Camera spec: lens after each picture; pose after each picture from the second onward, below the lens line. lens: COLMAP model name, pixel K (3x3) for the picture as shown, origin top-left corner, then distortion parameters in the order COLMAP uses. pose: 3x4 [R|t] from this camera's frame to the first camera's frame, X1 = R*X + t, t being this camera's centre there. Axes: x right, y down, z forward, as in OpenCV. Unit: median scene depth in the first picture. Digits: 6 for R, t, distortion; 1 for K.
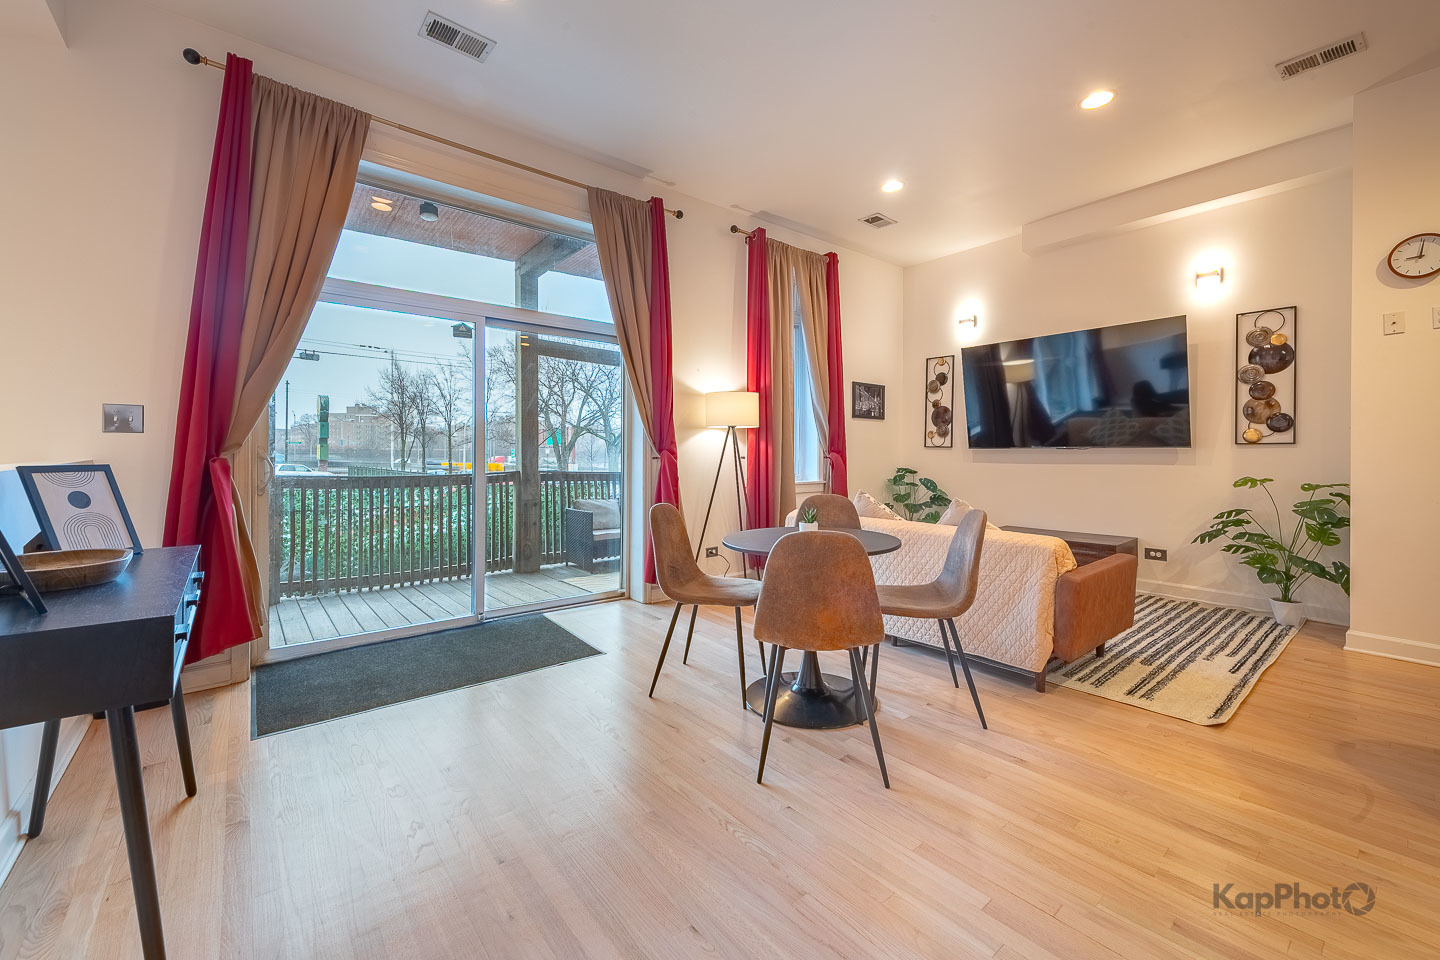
lens RADIAL K [[576.8, 0, 720.5], [0, 576.8, 455.6], [0, 0, 1]] dist [0.000446, -0.000173]
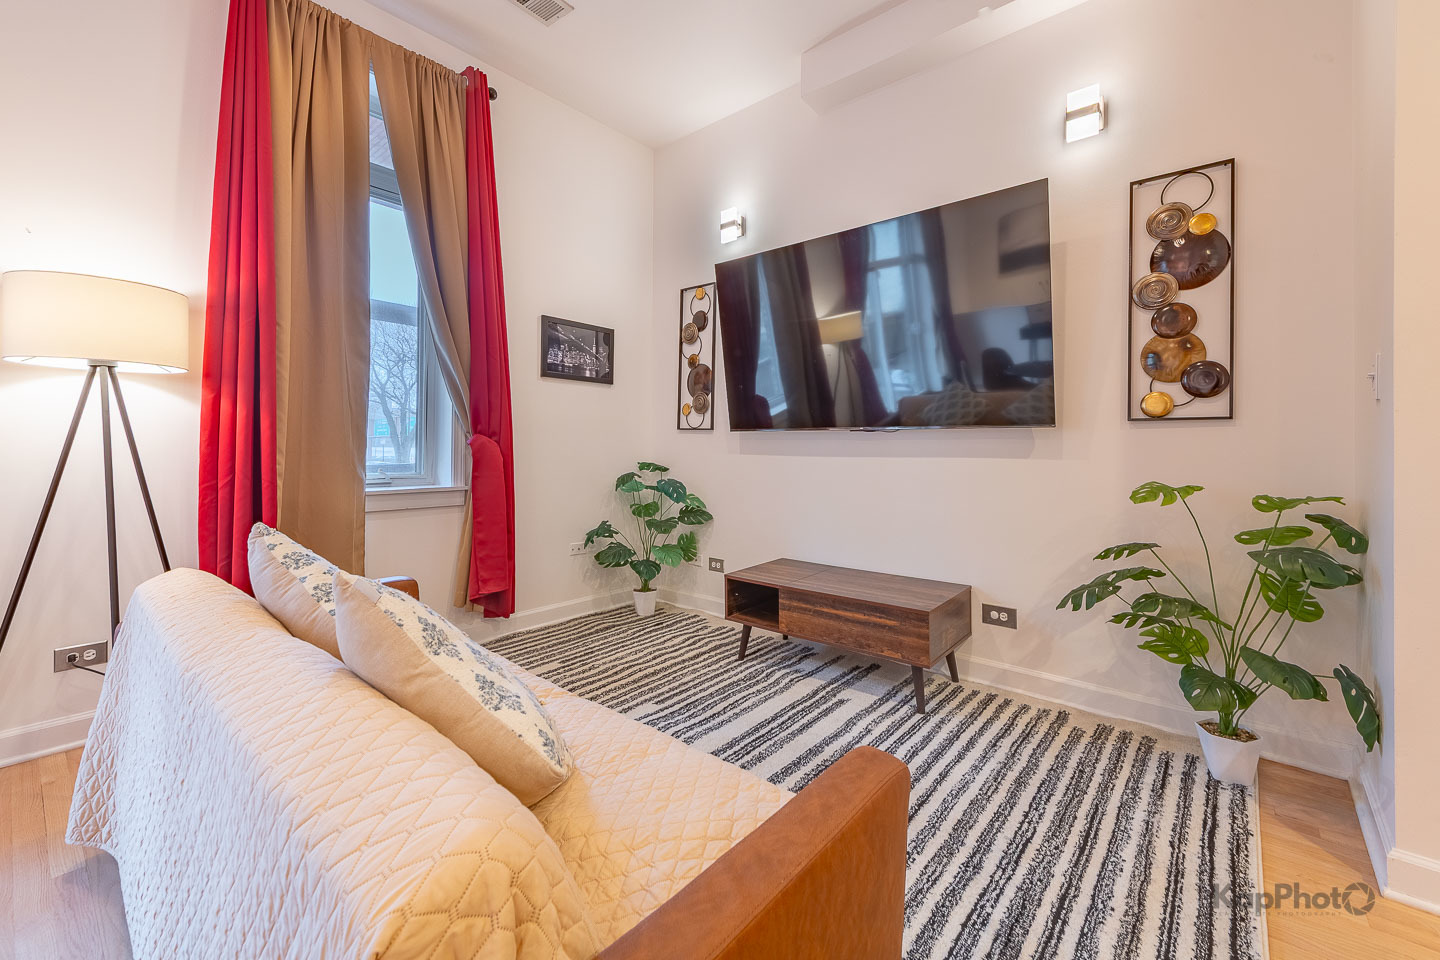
lens RADIAL K [[594.8, 0, 715.0], [0, 594.8, 443.7], [0, 0, 1]] dist [0.010916, 0.000120]
pose [[0.985356, 0.006401, 0.170392, 0.412806], [-0.005000, 0.999950, -0.008649, 0.009000], [-0.170439, 0.007671, 0.985338, 0.511452]]
